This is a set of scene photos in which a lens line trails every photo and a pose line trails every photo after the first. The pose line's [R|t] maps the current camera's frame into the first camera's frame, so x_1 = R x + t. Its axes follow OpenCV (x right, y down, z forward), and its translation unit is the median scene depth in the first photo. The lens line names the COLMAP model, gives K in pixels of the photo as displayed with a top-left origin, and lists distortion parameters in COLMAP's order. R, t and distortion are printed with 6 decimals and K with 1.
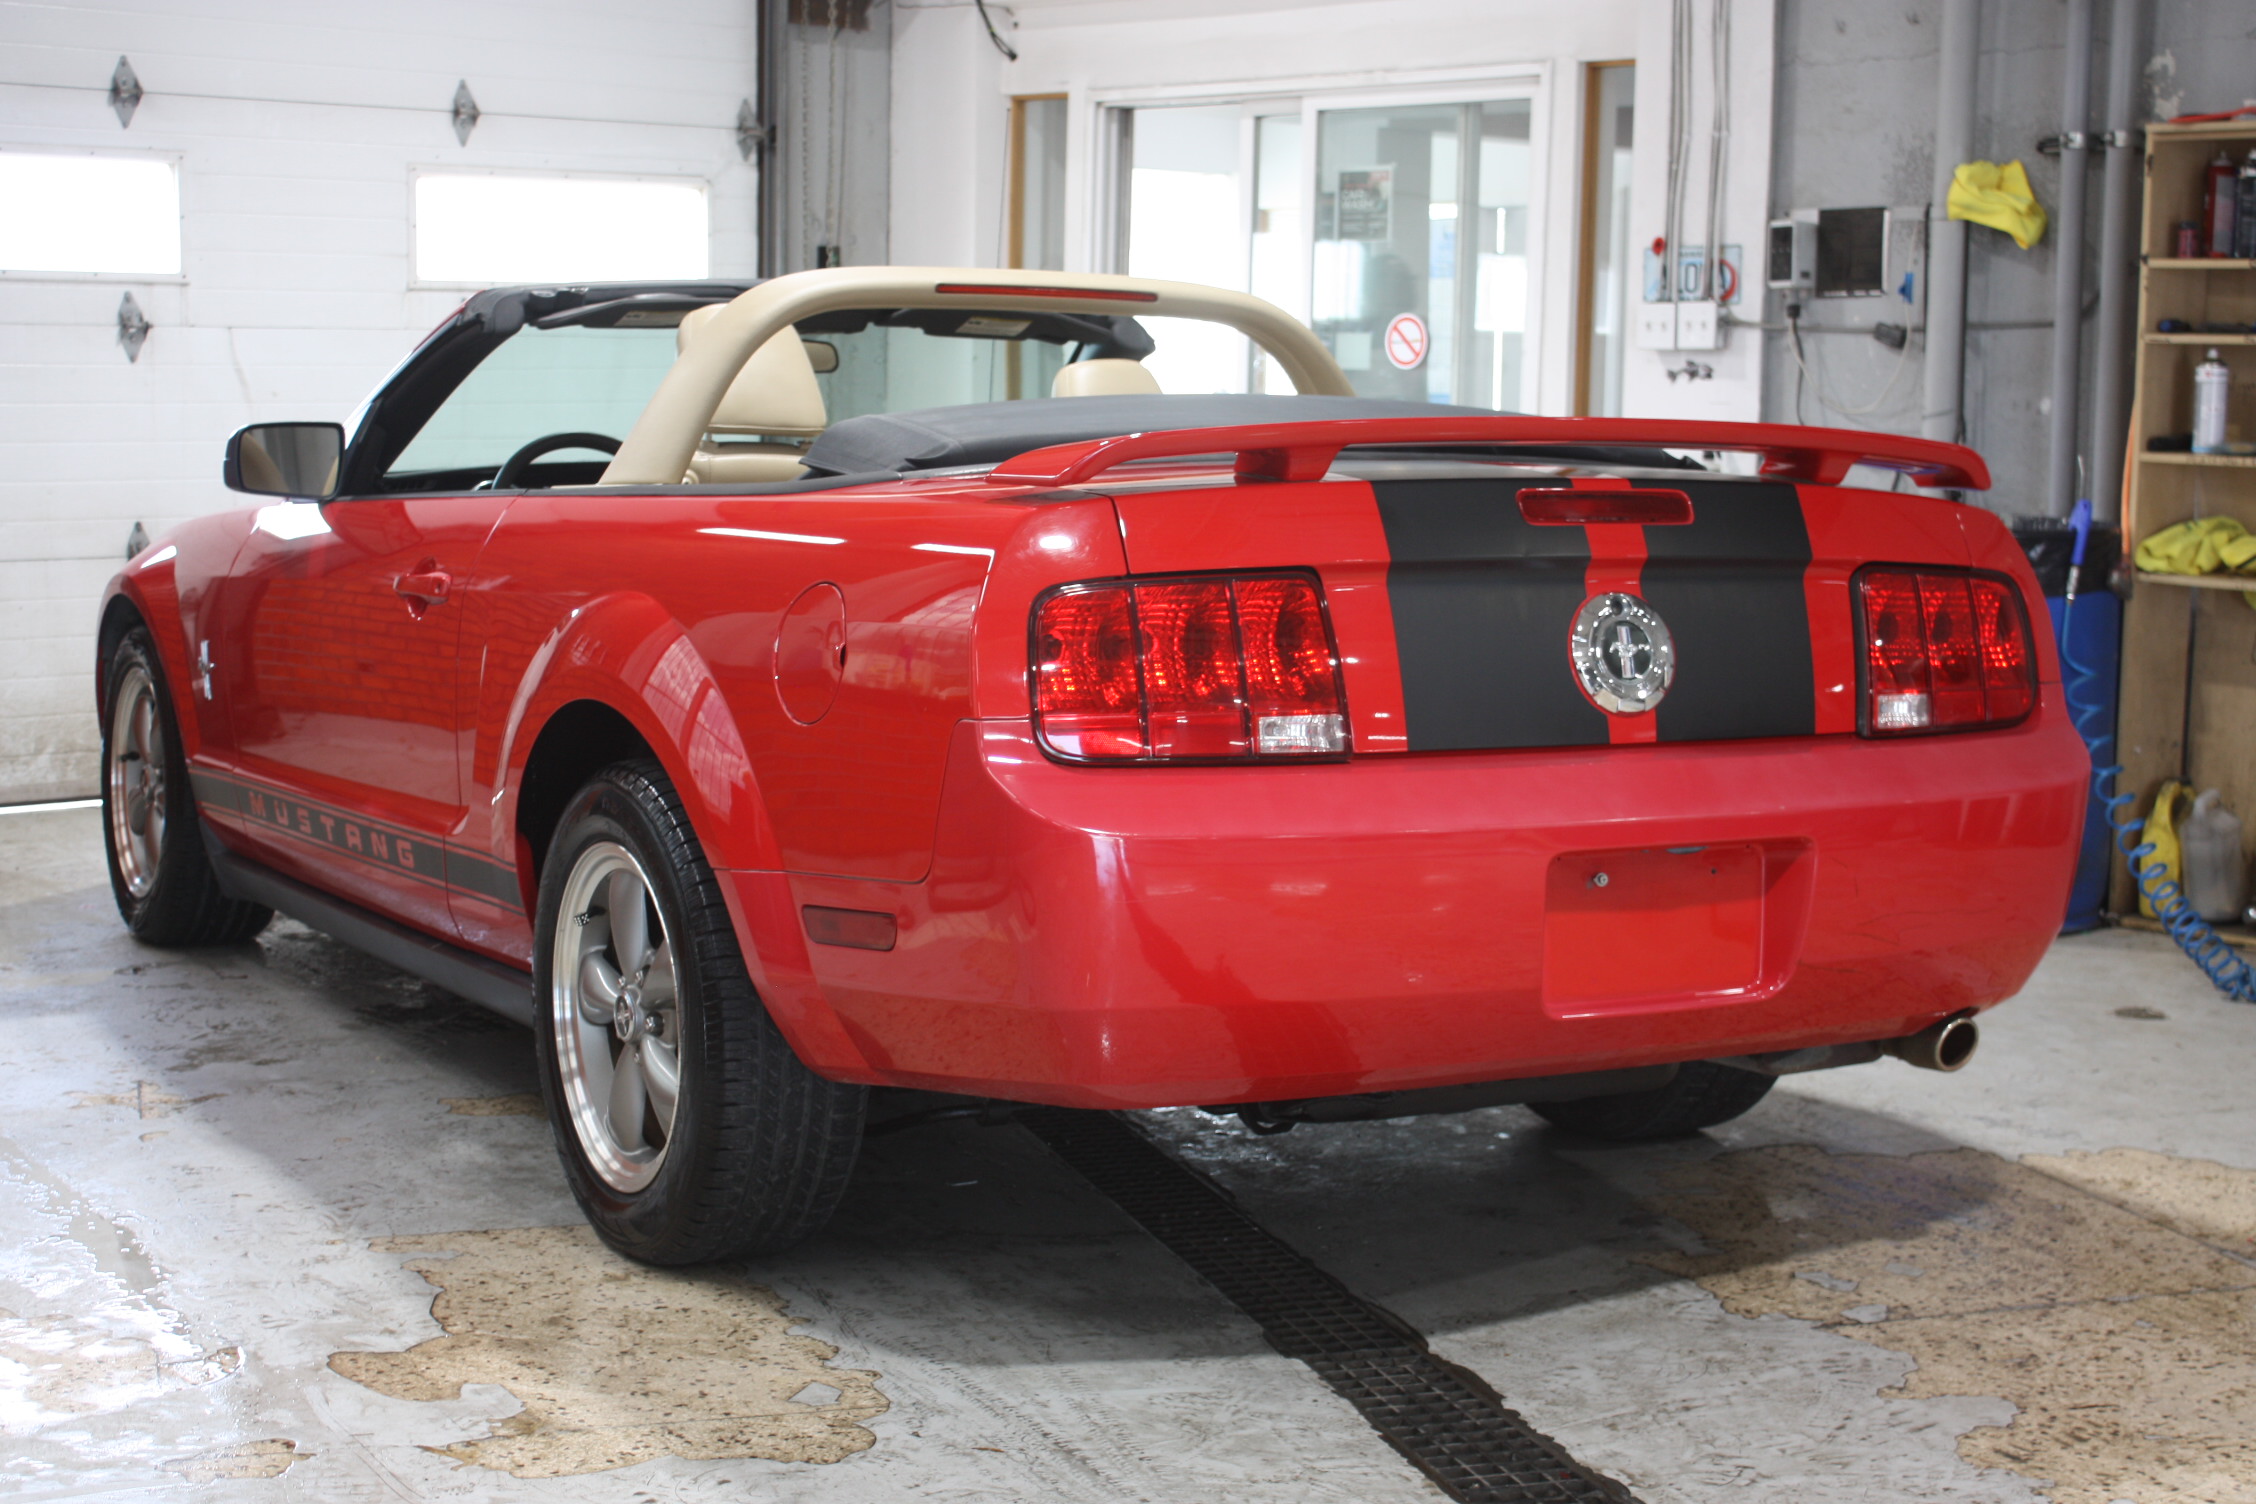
lens RADIAL K [[3465.8, 0, 1189.9], [0, 3465.8, 753.3], [0, 0, 1]] dist [-0.065896, 0.000000]
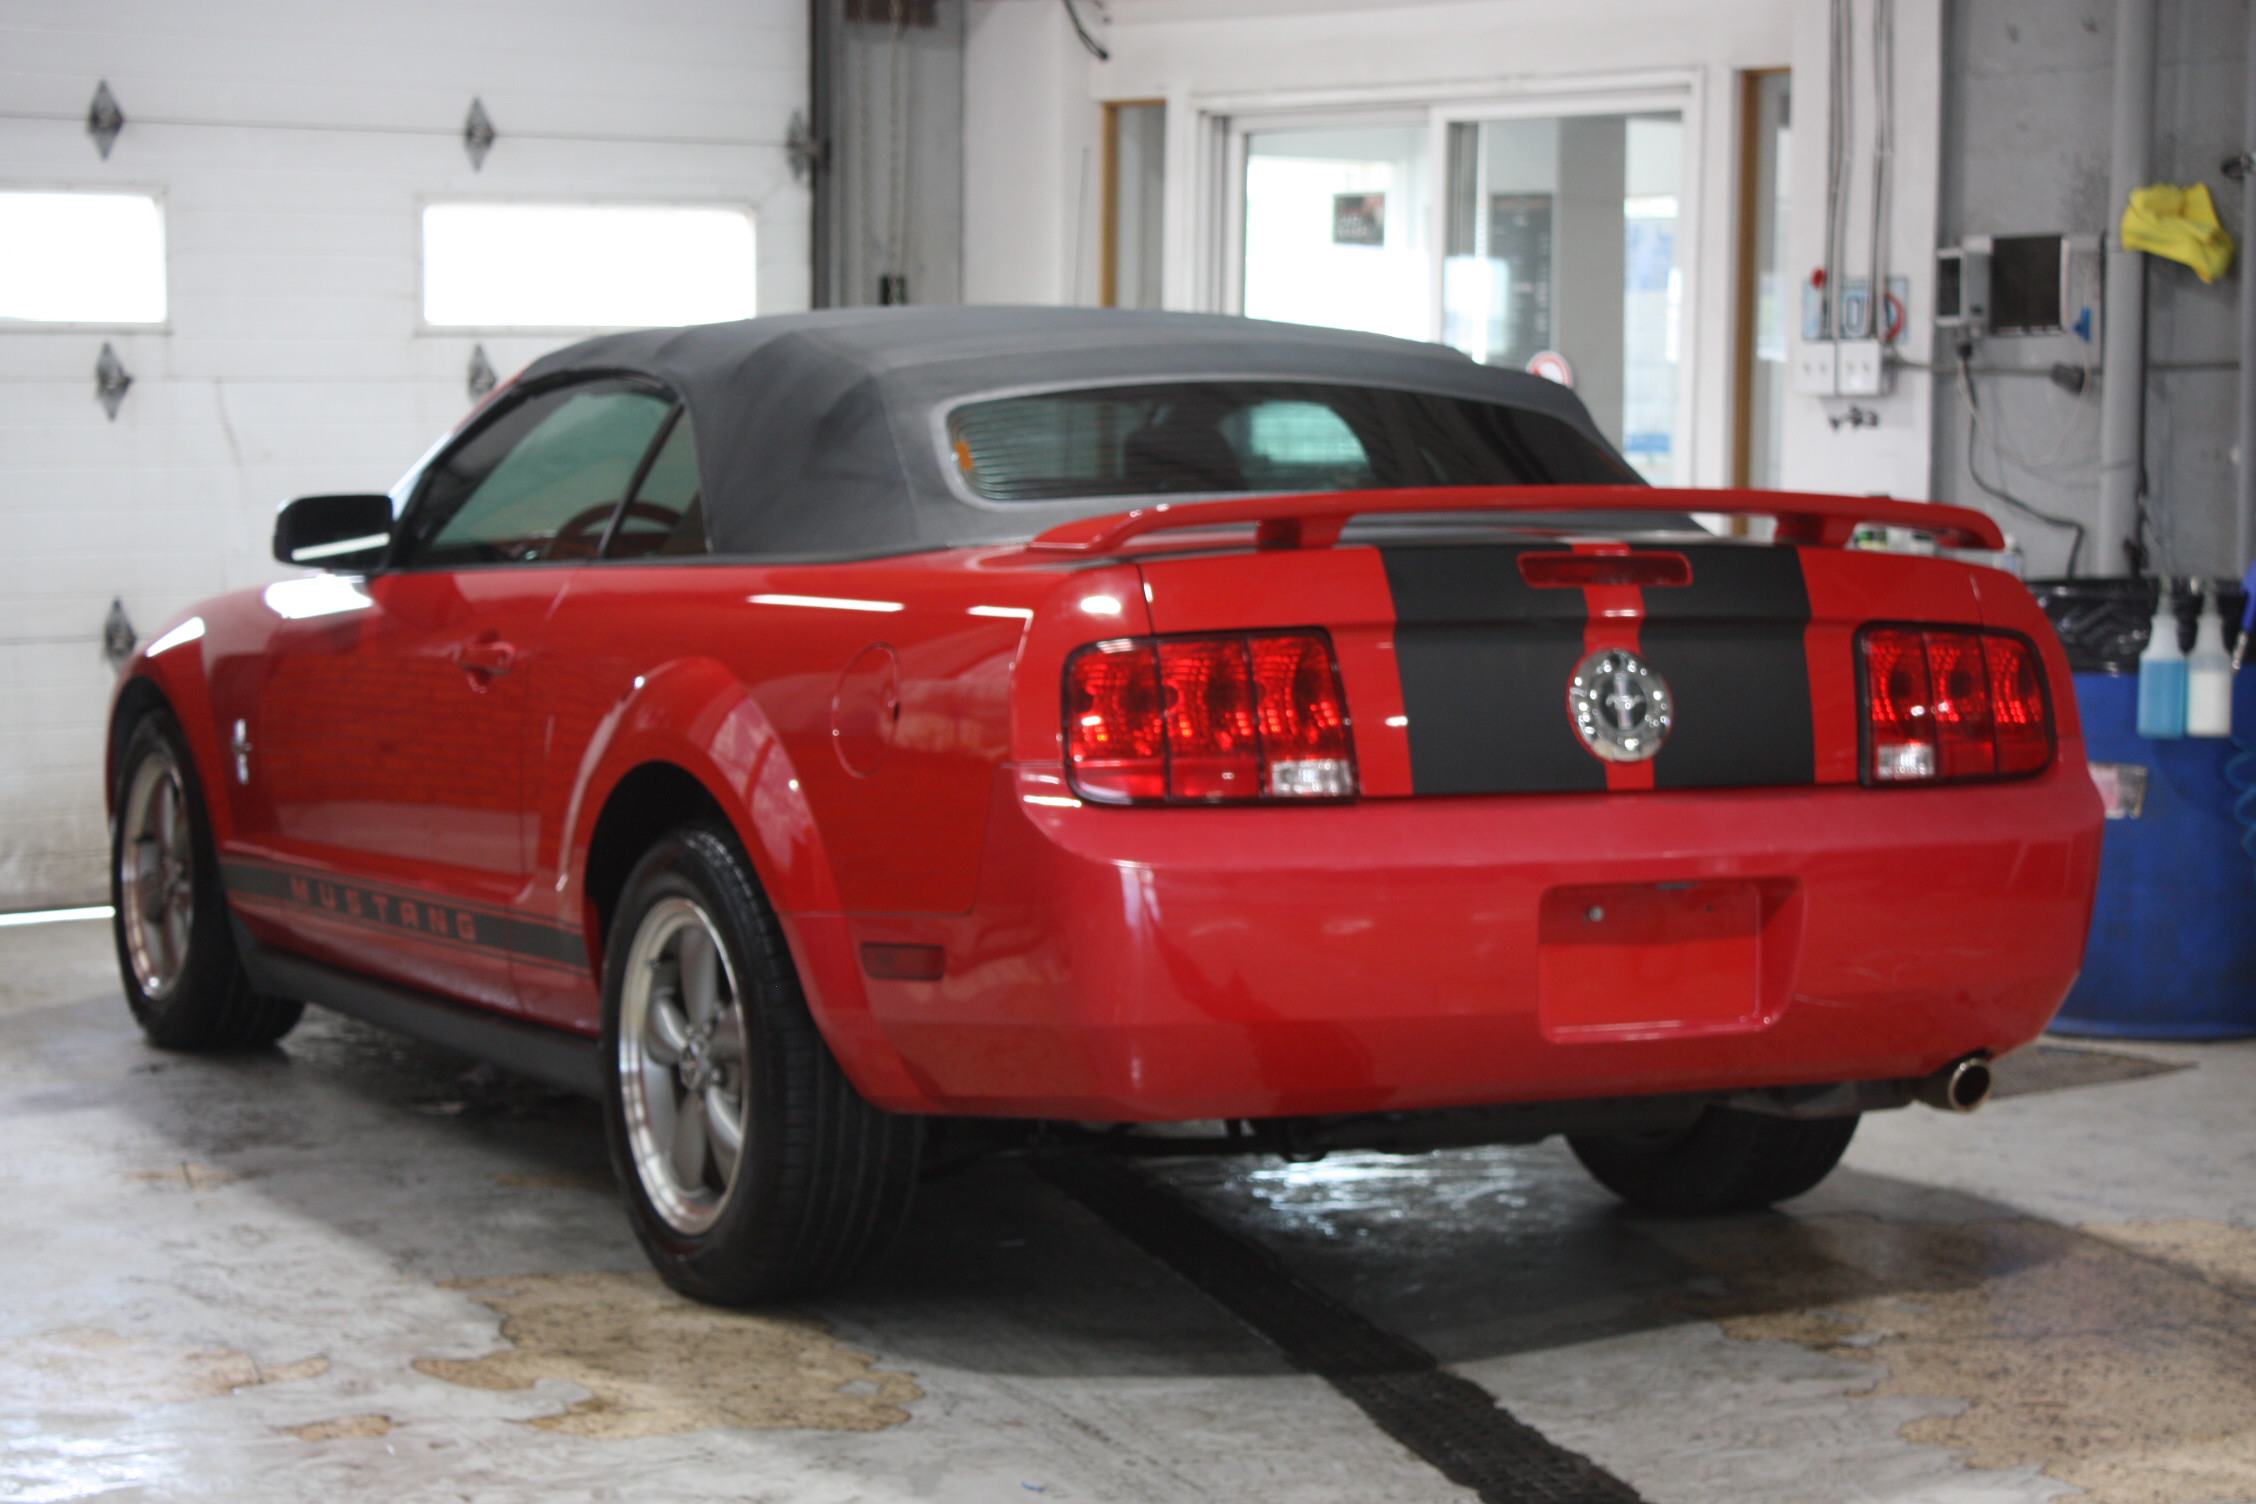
lens RADIAL K [[4887.0, 0, 1127.1], [0, 4887.0, 750.4], [0, 0, 1]] dist [-0.036267, 0.000000]
pose [[0.998285, -0.005681, -0.058268, 0.043842], [0.003574, 0.999338, -0.036205, 0.028409], [0.058435, 0.035935, 0.997644, -0.376009]]
